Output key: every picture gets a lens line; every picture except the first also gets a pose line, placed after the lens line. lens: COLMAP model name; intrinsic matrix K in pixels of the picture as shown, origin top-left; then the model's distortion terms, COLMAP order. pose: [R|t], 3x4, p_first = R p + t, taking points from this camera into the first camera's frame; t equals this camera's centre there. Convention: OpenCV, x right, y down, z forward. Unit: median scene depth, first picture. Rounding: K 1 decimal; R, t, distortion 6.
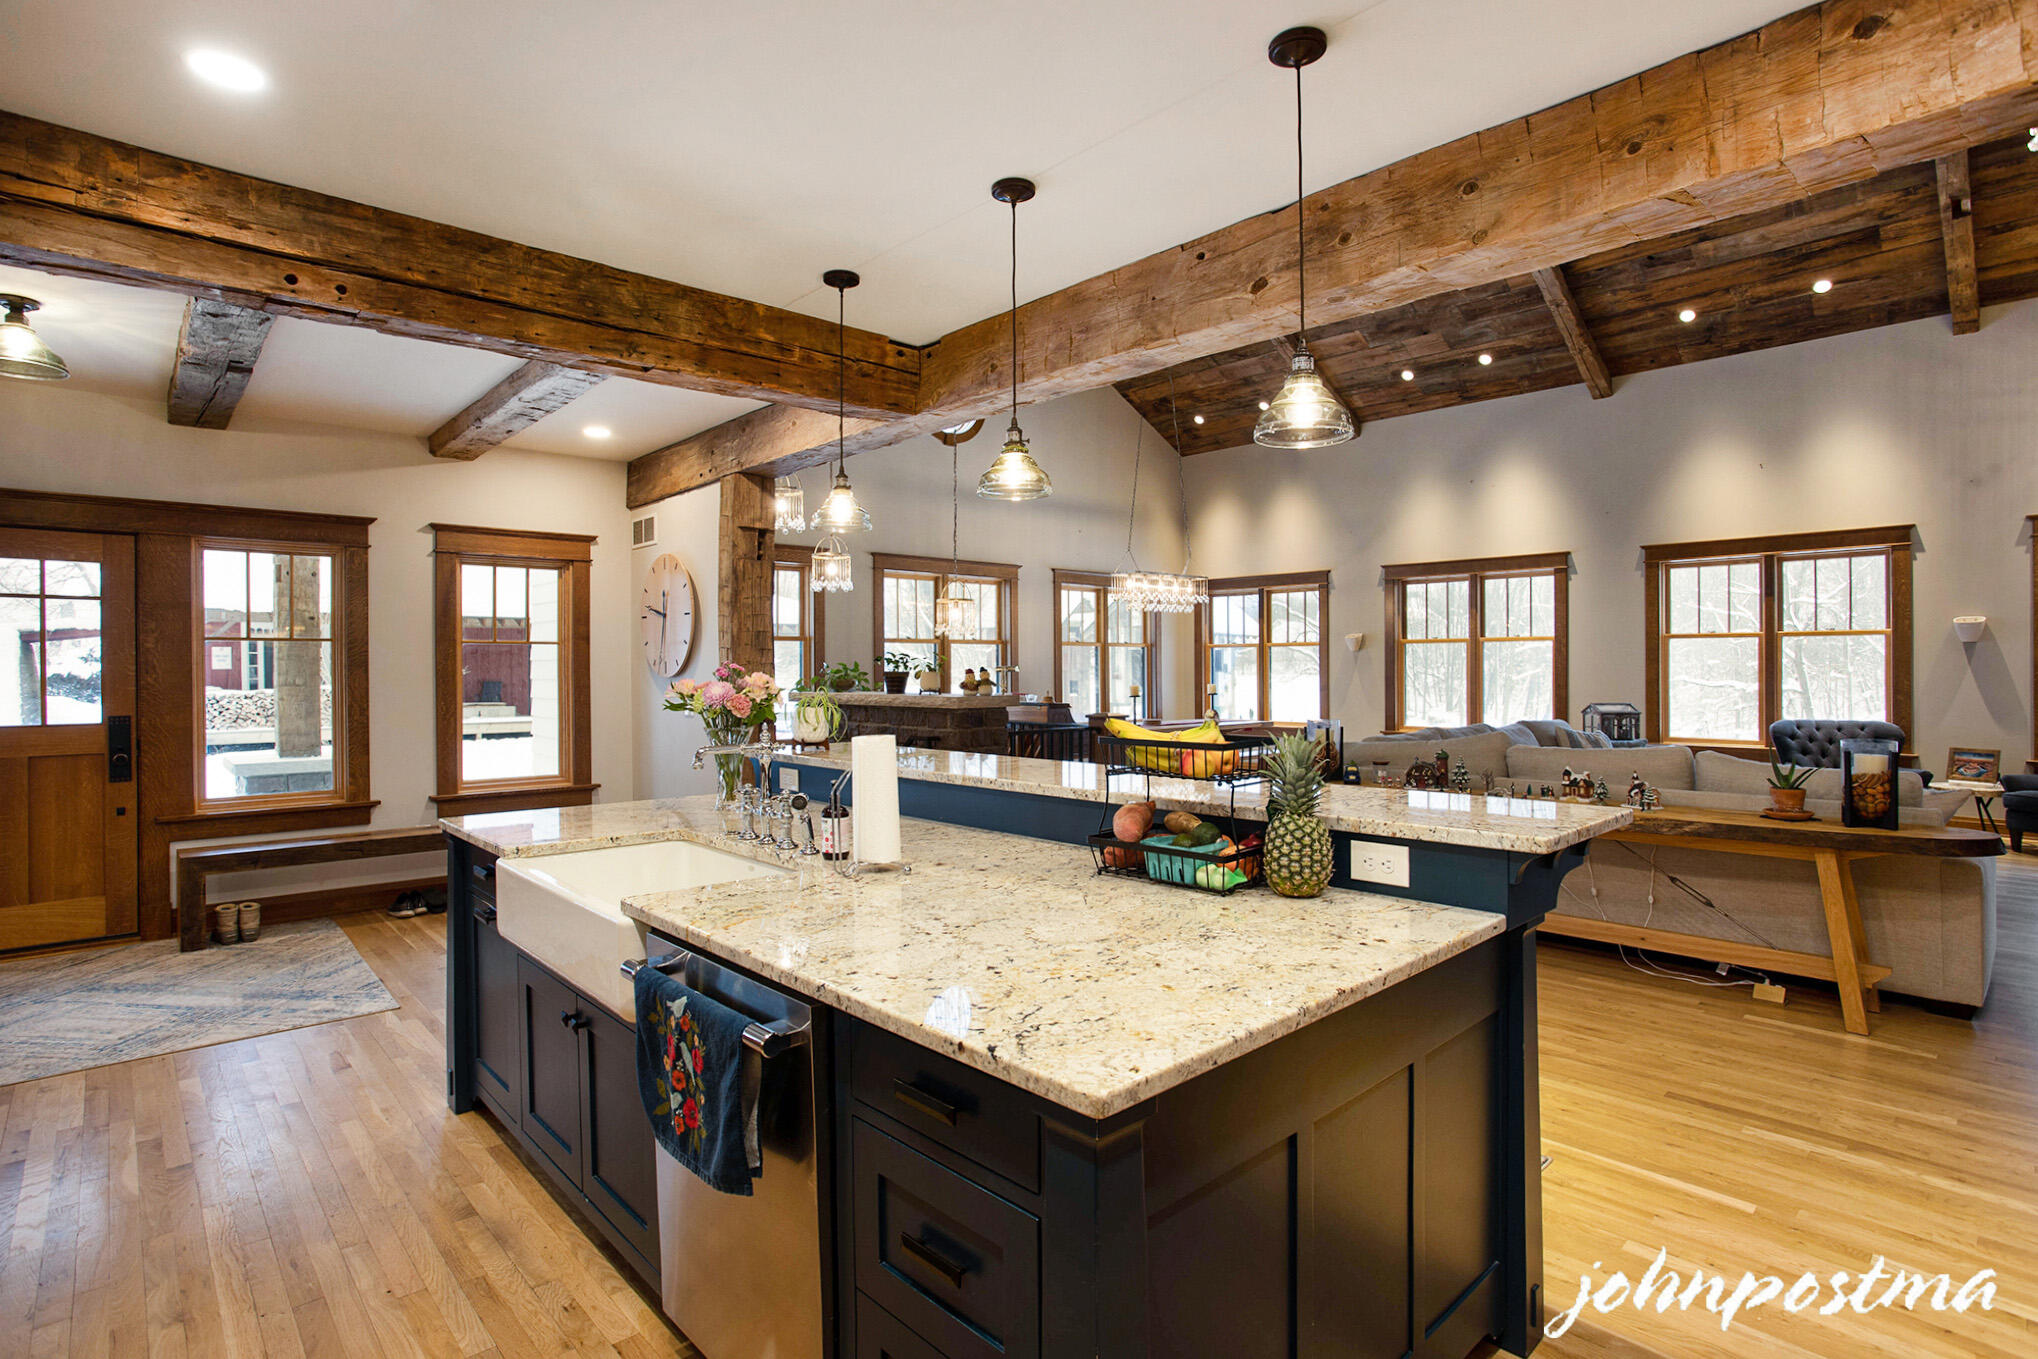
lens RADIAL K [[1005.0, 0, 1011.8], [0, 1005.0, 671.4], [0, 0, 1]] dist [-0.038764, 0.017456]
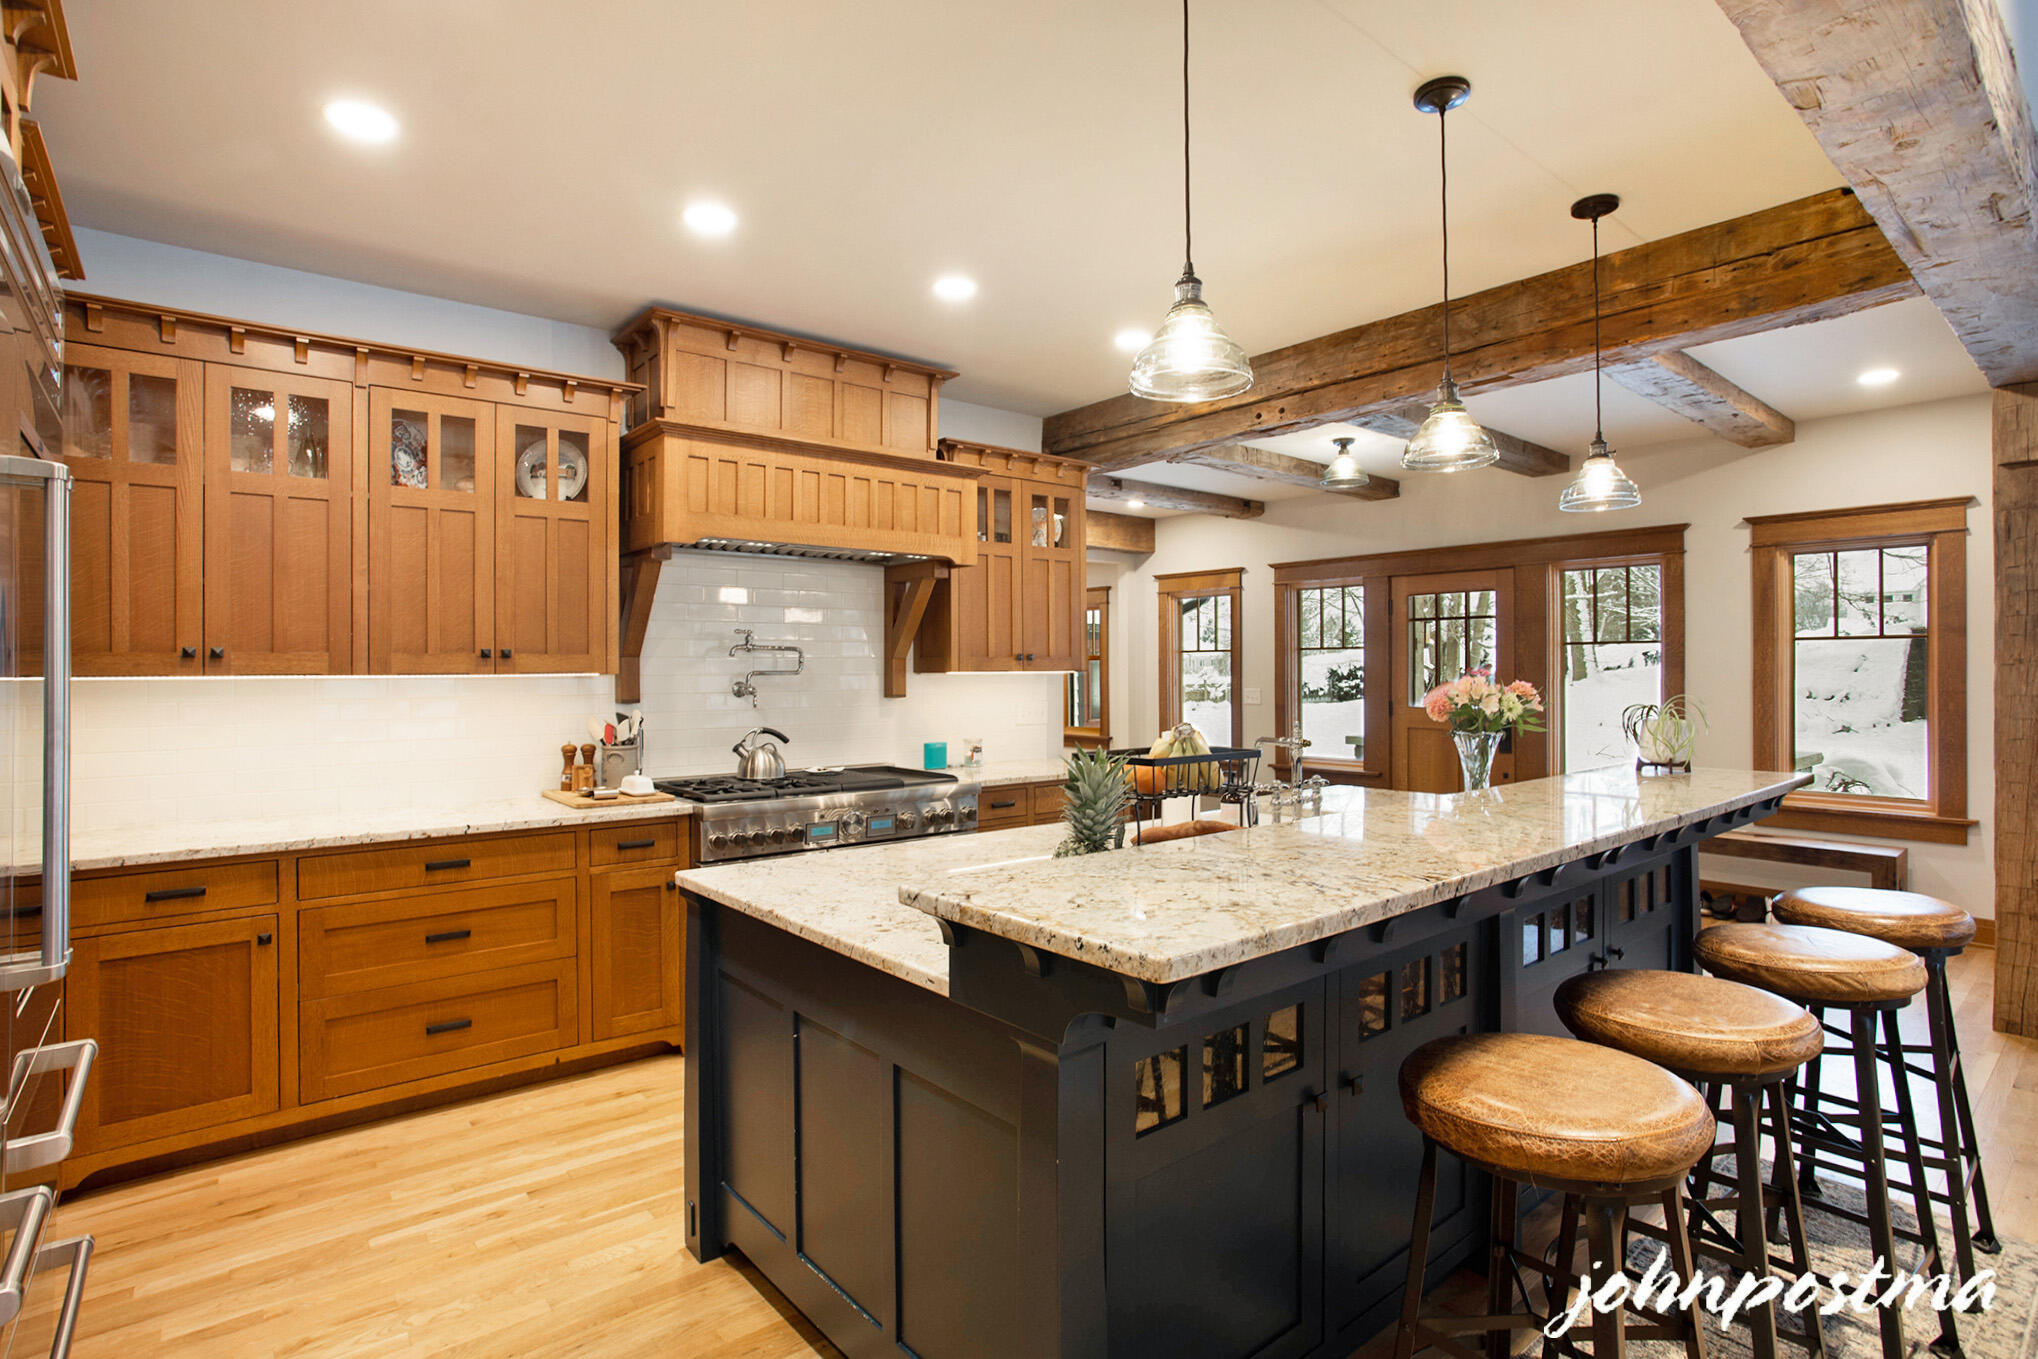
lens RADIAL K [[1005.0, 0, 1011.8], [0, 1005.0, 671.4], [0, 0, 1]] dist [-0.038764, 0.017456]
pose [[-0.034260, 0.006424, -0.999392, 0.621421], [-0.001354, 0.999978, 0.006474, -0.008797], [0.999412, 0.001575, -0.034251, 0.501224]]
